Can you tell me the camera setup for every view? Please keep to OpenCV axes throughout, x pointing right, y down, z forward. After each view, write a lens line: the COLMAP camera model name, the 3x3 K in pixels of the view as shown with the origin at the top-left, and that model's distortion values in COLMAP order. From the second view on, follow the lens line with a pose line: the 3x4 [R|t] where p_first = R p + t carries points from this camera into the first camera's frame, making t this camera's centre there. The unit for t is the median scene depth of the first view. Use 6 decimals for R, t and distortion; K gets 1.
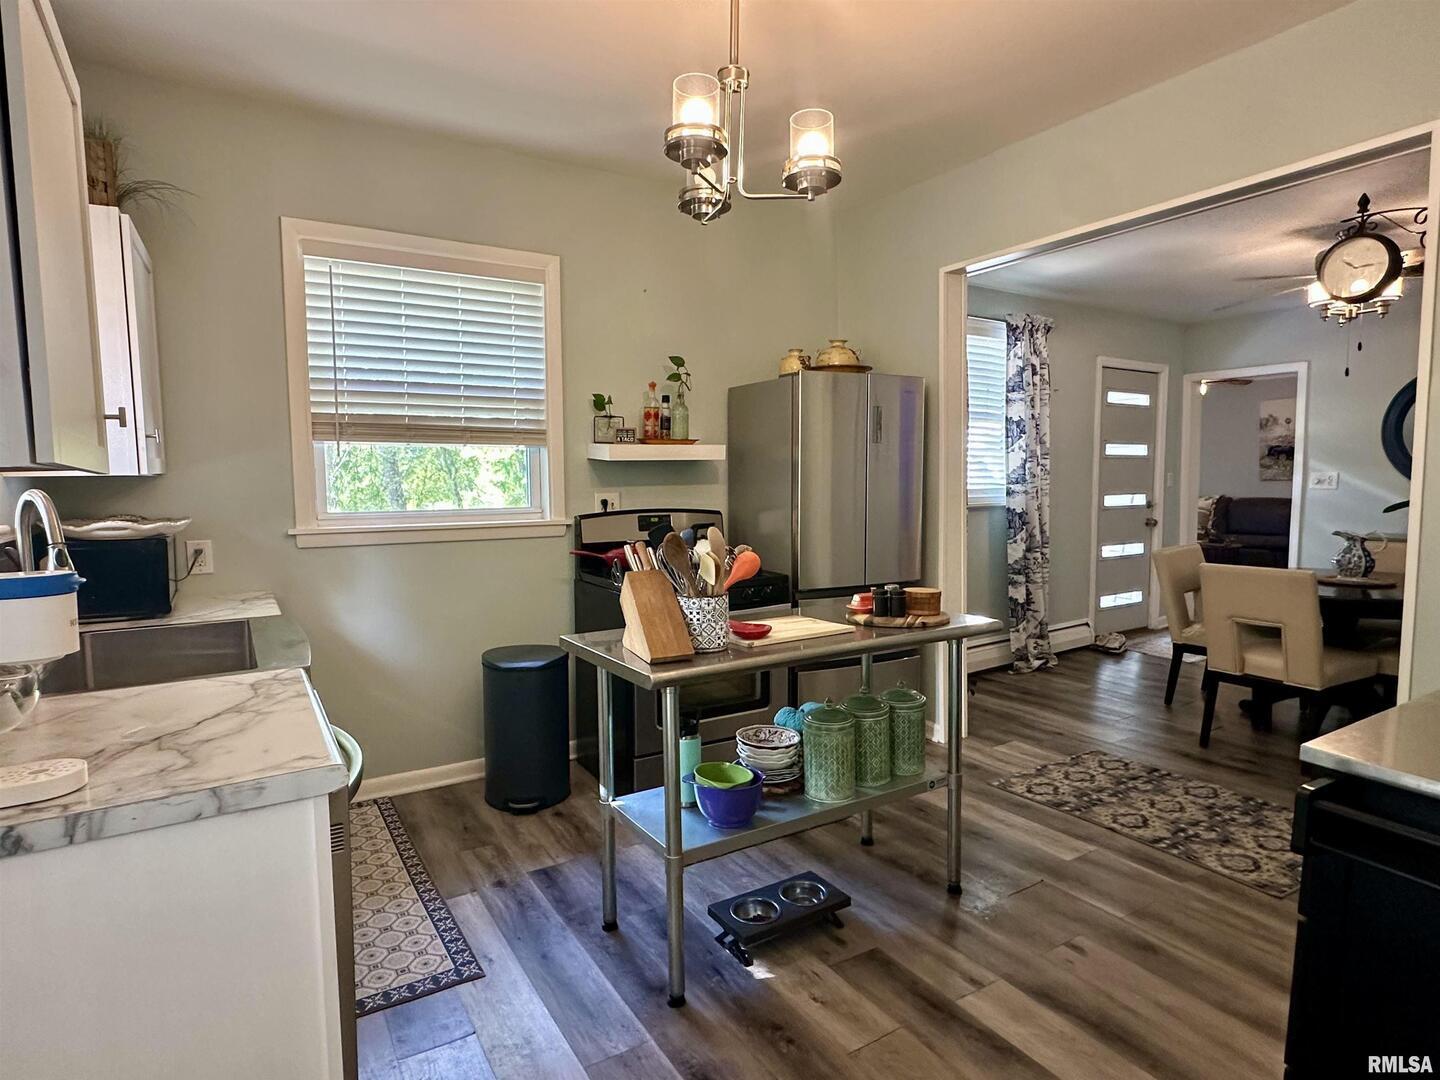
lens RADIAL K [[803.6, 0, 719.1], [0, 803.6, 541.2], [0, 0, 1]] dist [-0.002000, 0.000055]
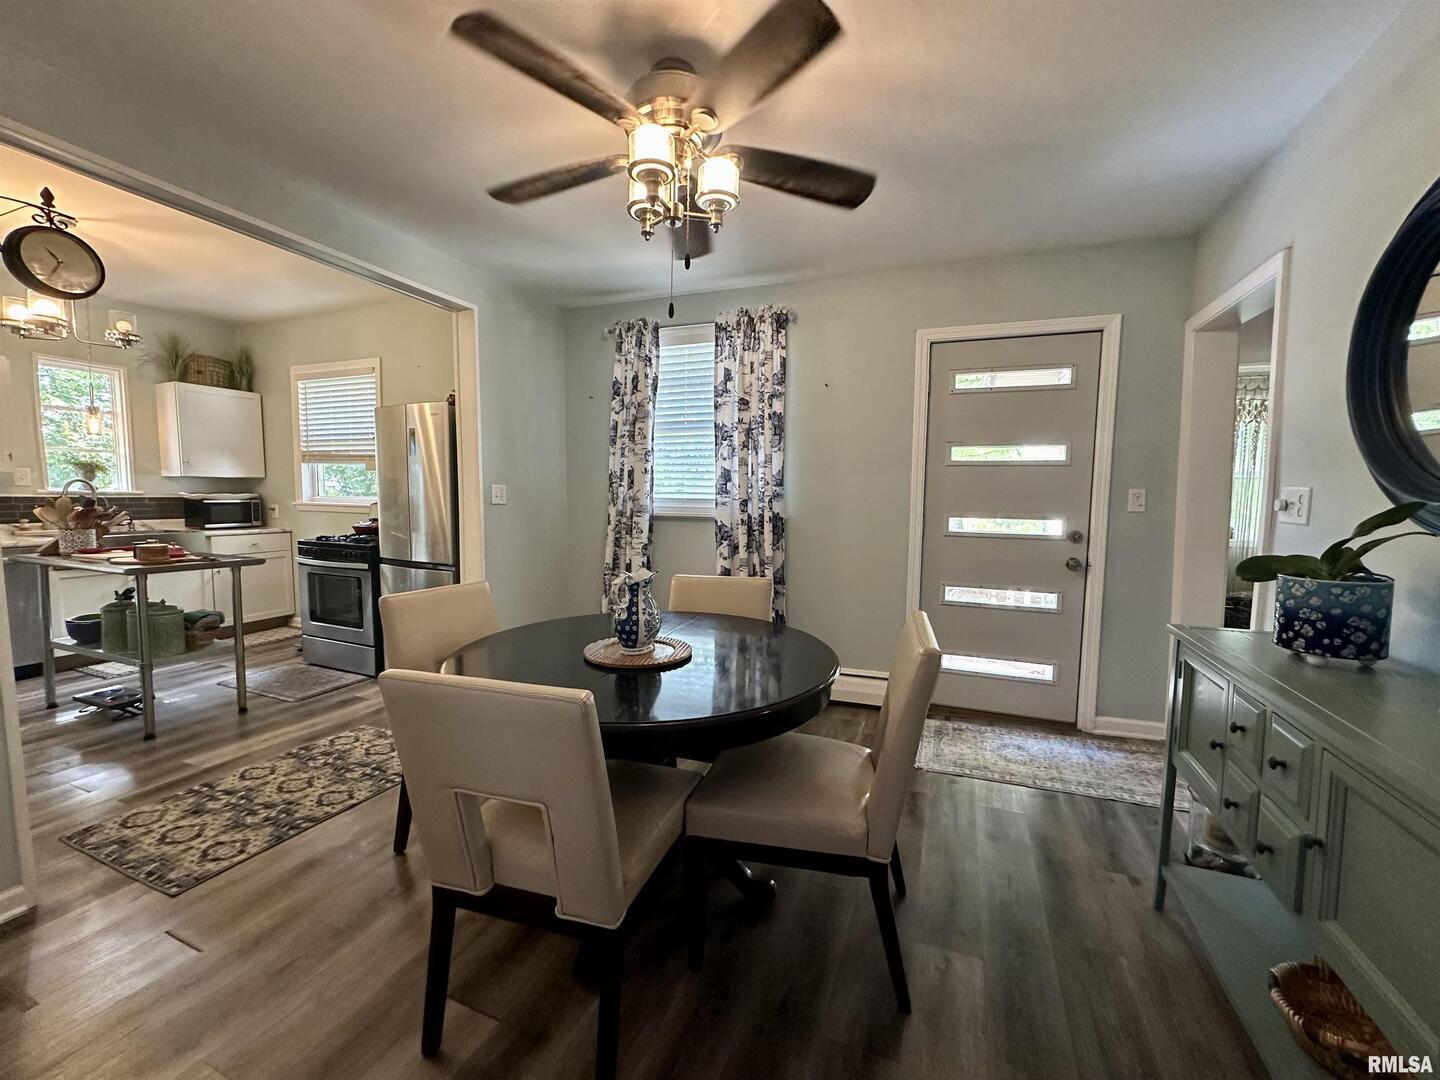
lens RADIAL K [[578.3, 0, 721.8], [0, 578.3, 535.4], [0, 0, 1]] dist [-0.007595, 0.001608]
pose [[0.587814, 0.077688, -0.805257, 1.369733], [-0.084718, 0.995817, 0.034231, -0.070736], [0.804548, 0.048099, 0.591937, 0.910624]]
